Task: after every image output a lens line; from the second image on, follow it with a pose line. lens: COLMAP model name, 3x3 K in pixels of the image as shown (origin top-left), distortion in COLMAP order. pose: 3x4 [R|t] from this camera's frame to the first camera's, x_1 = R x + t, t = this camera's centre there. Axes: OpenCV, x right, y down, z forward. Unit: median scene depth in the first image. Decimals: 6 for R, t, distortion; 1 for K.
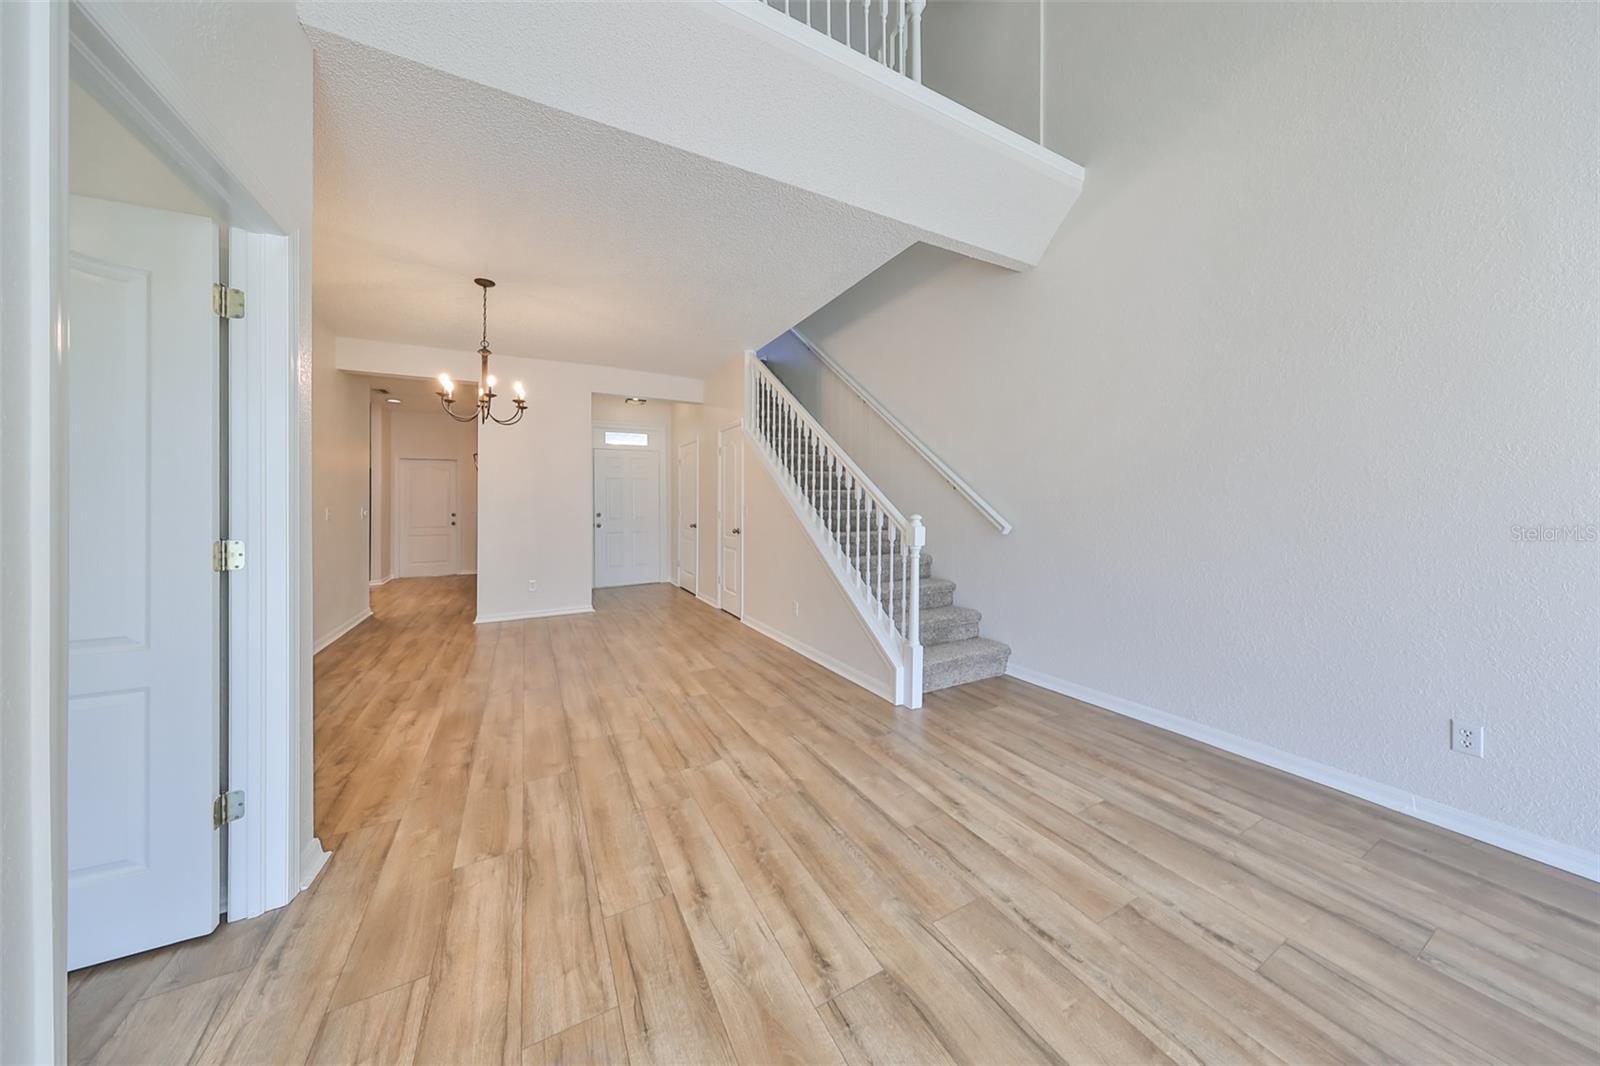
lens RADIAL K [[510.6, 0, 831.4], [0, 510.6, 507.5], [0, 0, 1]] dist [0.000935, 0.000048]
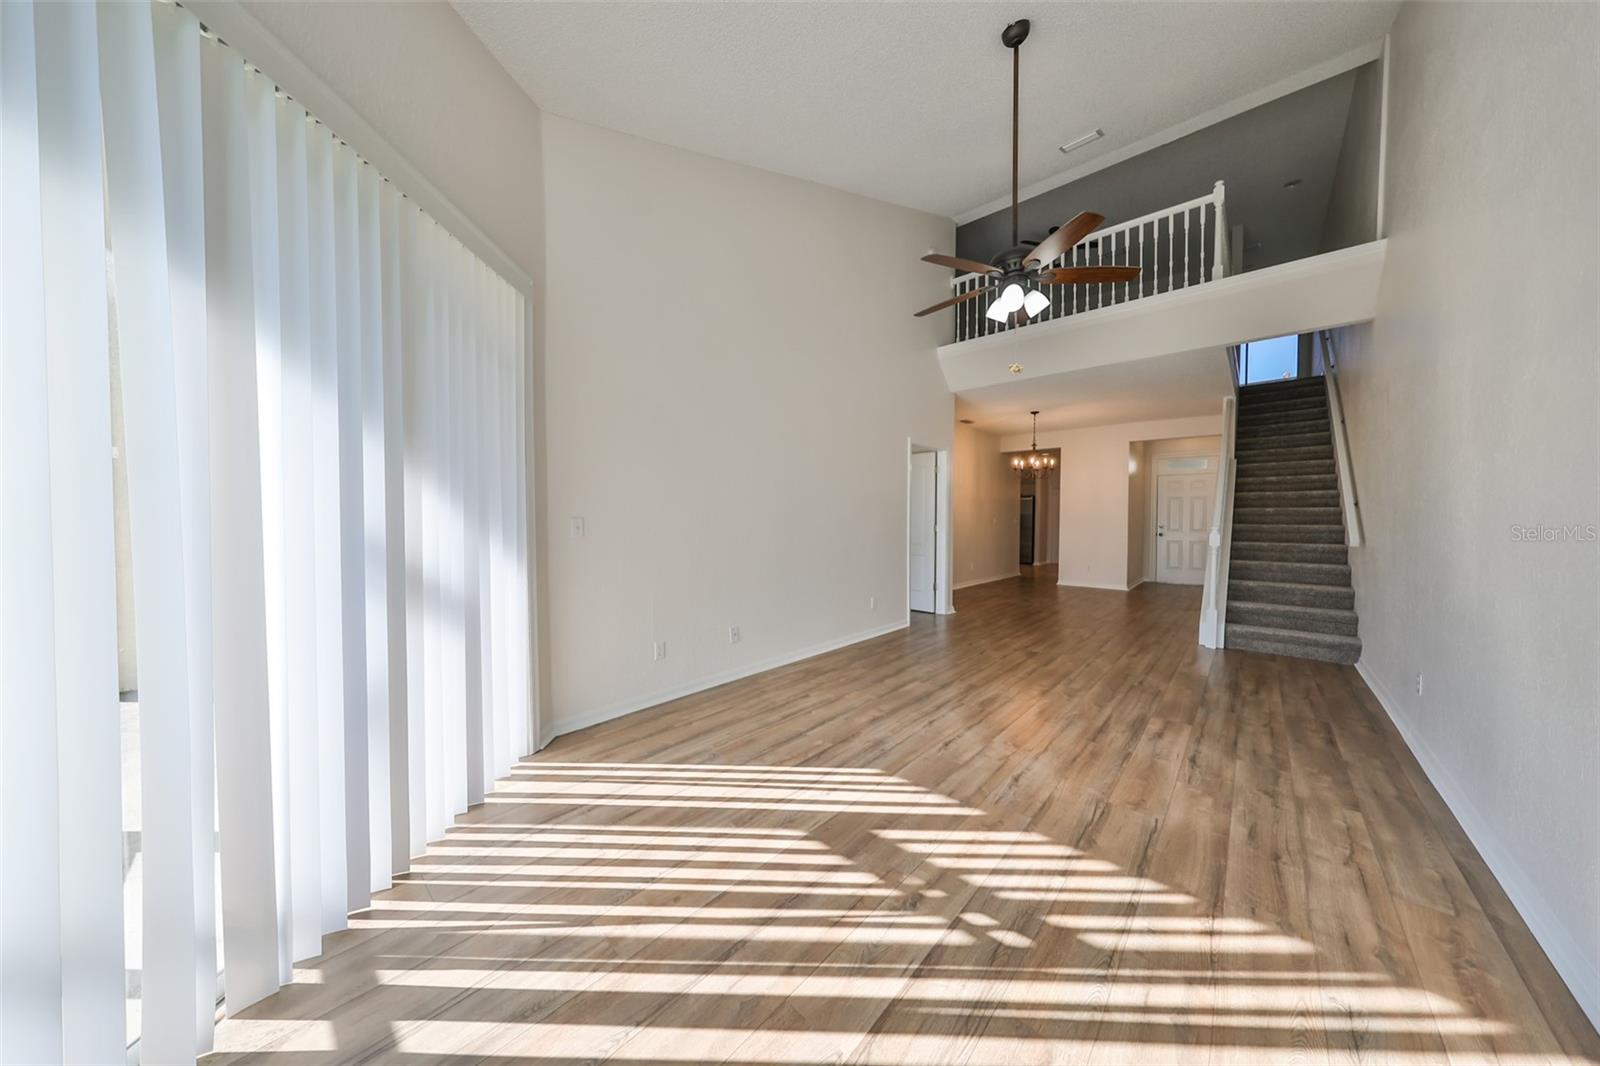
lens RADIAL K [[520.1, 0, 795.3], [0, 520.1, 531.5], [0, 0, 1]] dist [0.000602, 0.000060]
pose [[0.302194, 0.035909, -0.952570, 1.067206], [-0.014810, 0.999346, 0.032974, -0.005598], [0.953132, 0.004143, 0.302528, -0.594079]]
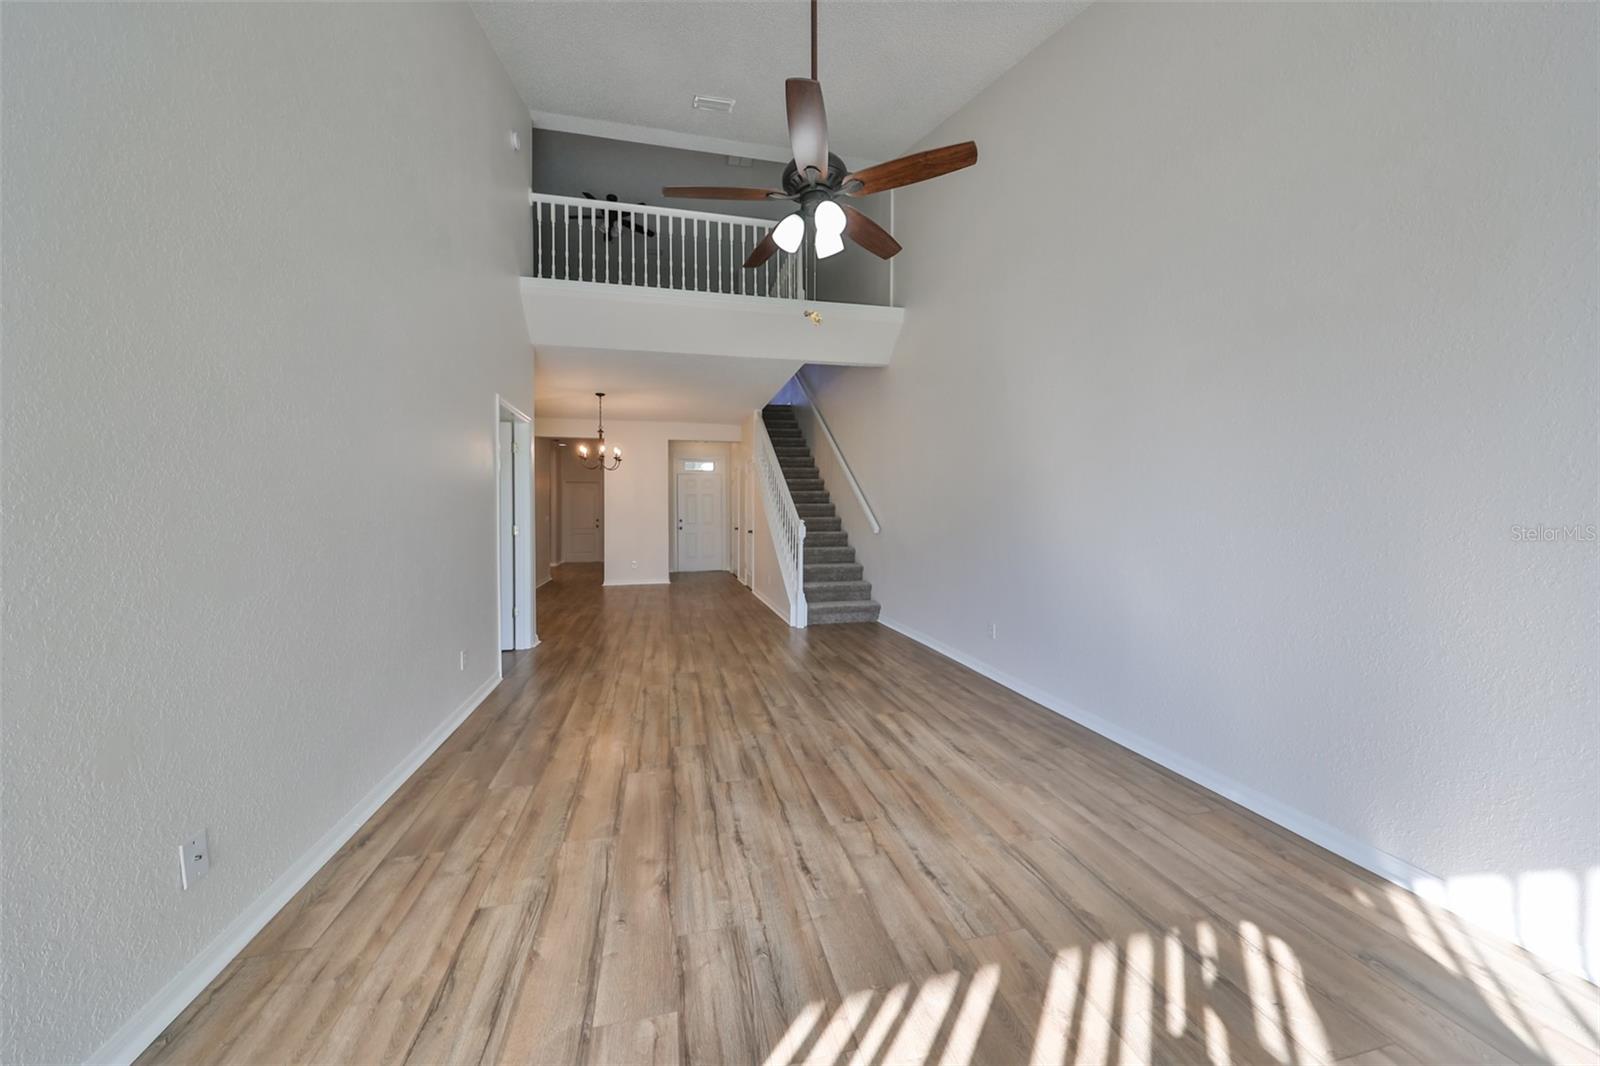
lens RADIAL K [[520.1, 0, 795.3], [0, 520.1, 531.5], [0, 0, 1]] dist [0.000602, 0.000060]
pose [[0.957715, 0.012356, -0.287454, 0.547121], [-0.003080, 0.999460, 0.032702, -0.007619], [0.287703, -0.030434, 0.957236, -0.615598]]
